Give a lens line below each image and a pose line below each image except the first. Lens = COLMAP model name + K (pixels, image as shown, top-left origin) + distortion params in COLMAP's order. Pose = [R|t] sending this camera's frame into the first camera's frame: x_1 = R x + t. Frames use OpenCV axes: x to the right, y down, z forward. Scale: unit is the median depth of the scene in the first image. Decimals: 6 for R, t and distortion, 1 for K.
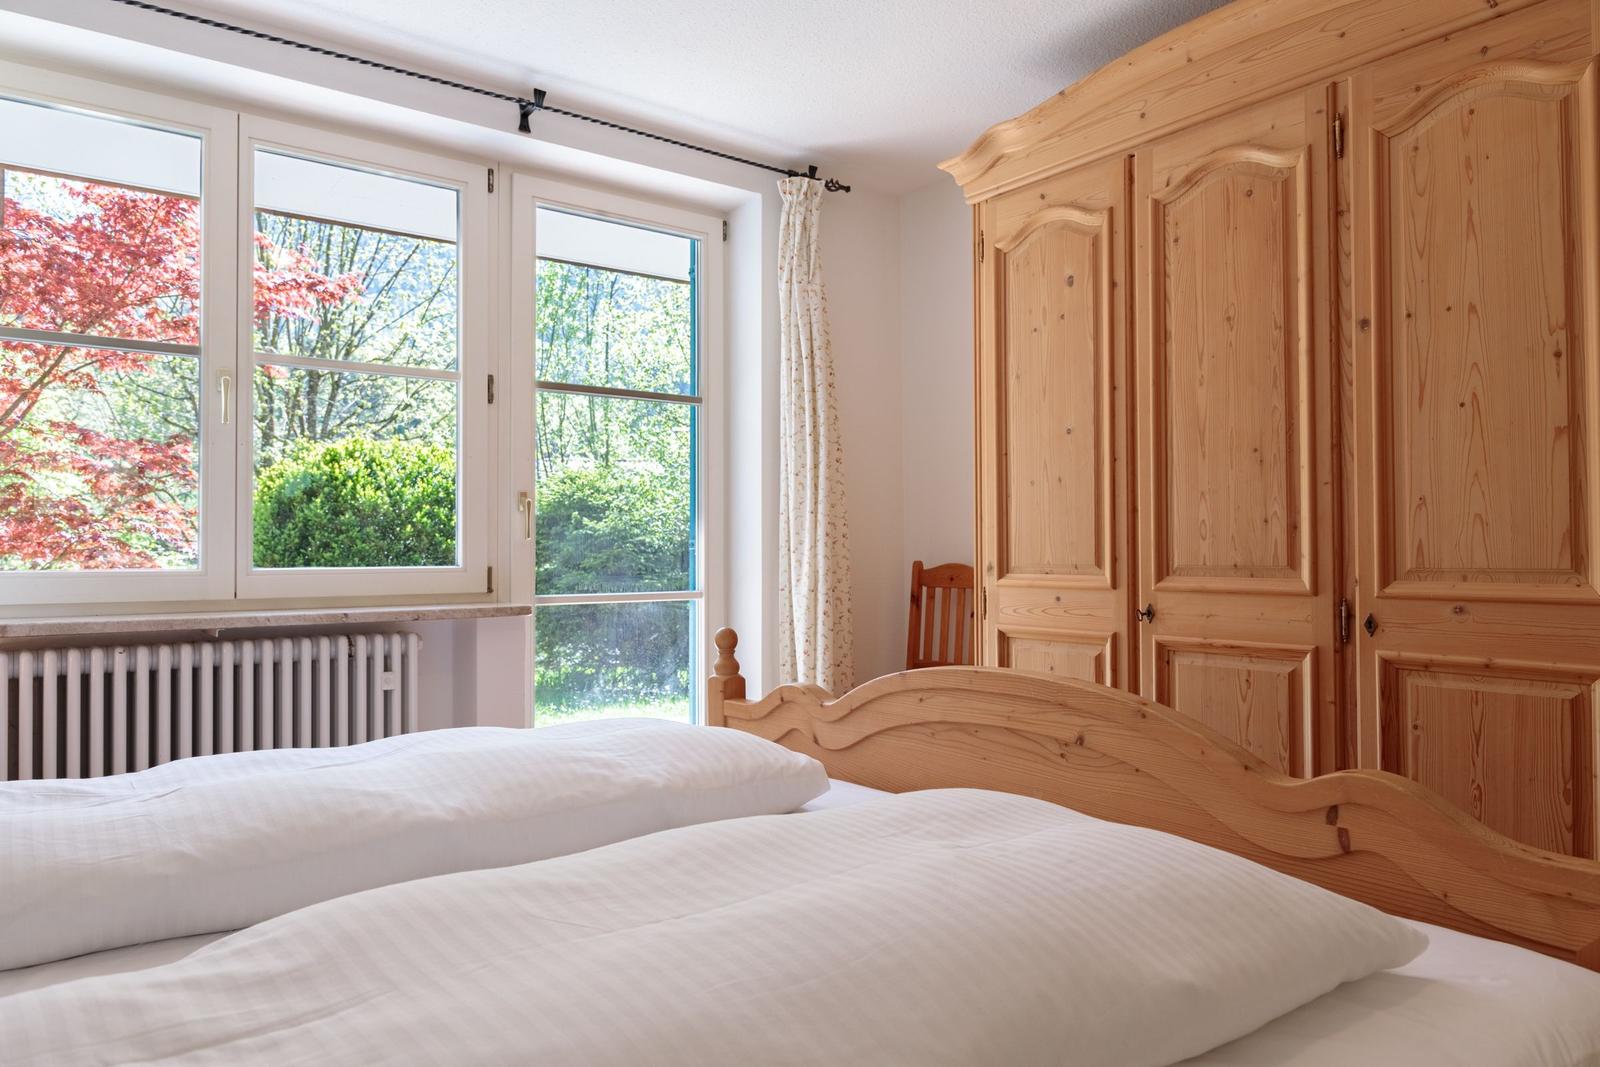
lens RADIAL K [[1070.3, 0, 803.5], [0, 1070.3, 531.3], [0, 0, 1]] dist [0.000113, -0.006390]
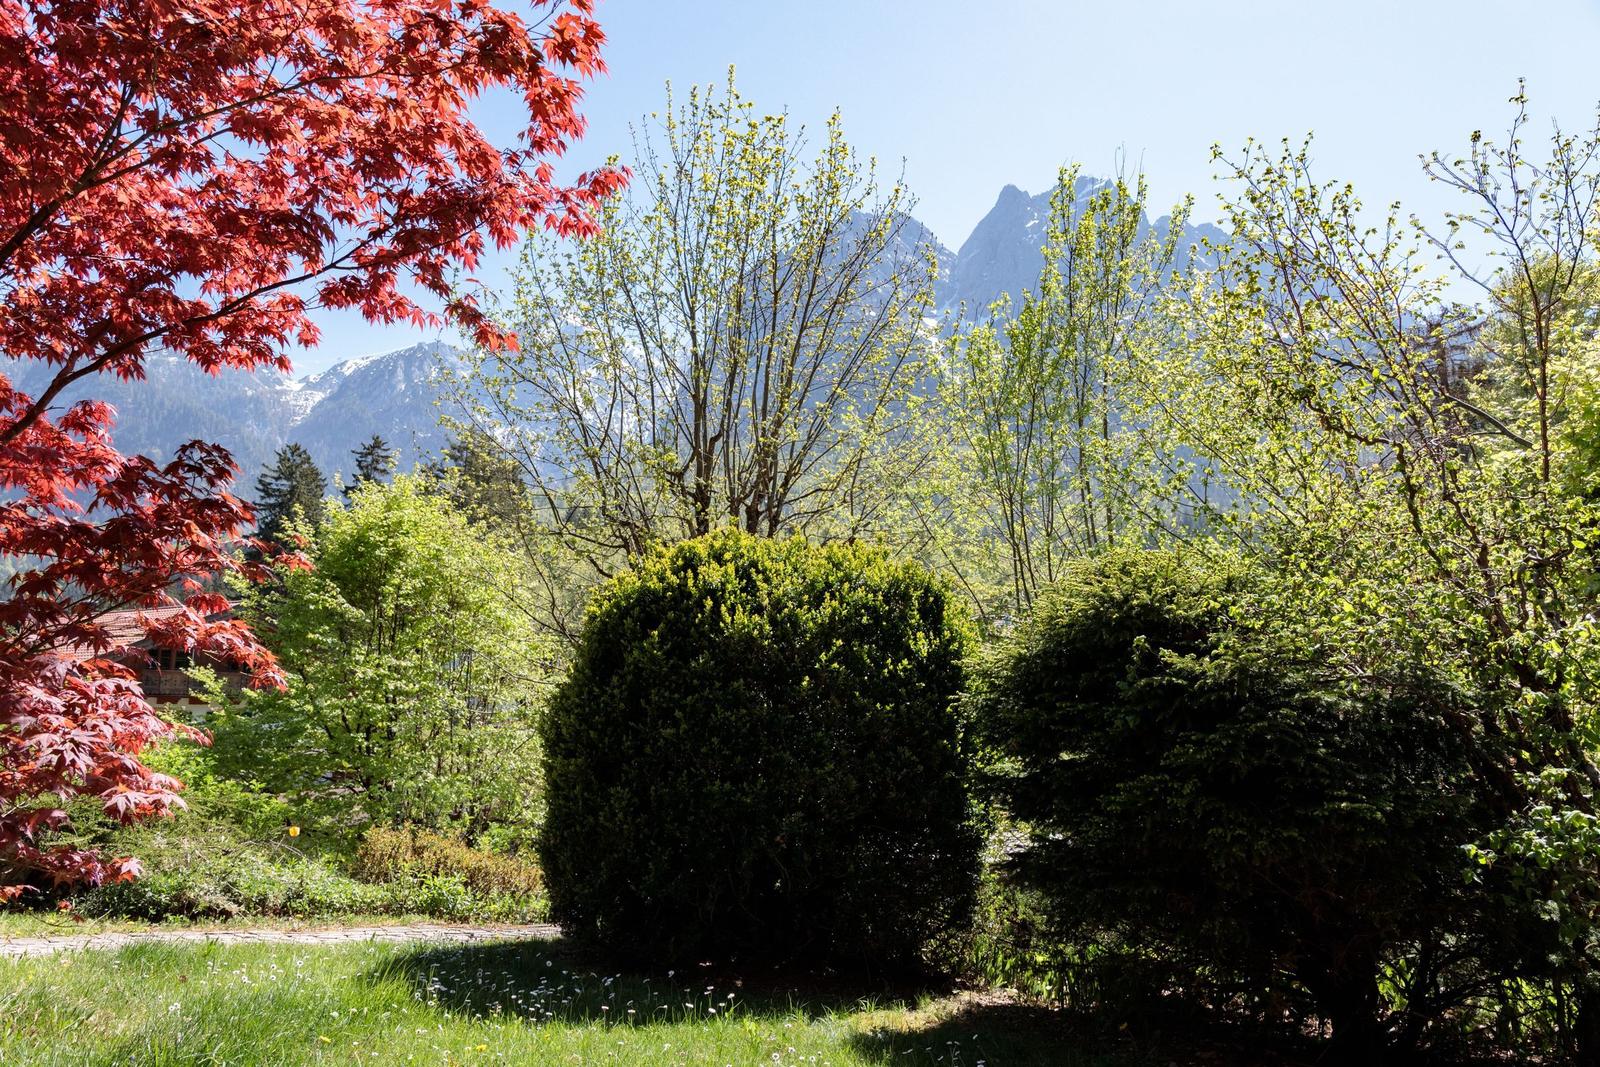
lens RADIAL K [[1070.3, 0, 803.5], [0, 1070.3, 531.3], [0, 0, 1]] dist [0.000113, -0.006390]
pose [[0.911186, -0.072078, -0.405642, -0.145105], [0.010203, 0.988223, -0.152679, 0.004642], [0.411870, 0.134980, 0.901190, 0.501713]]
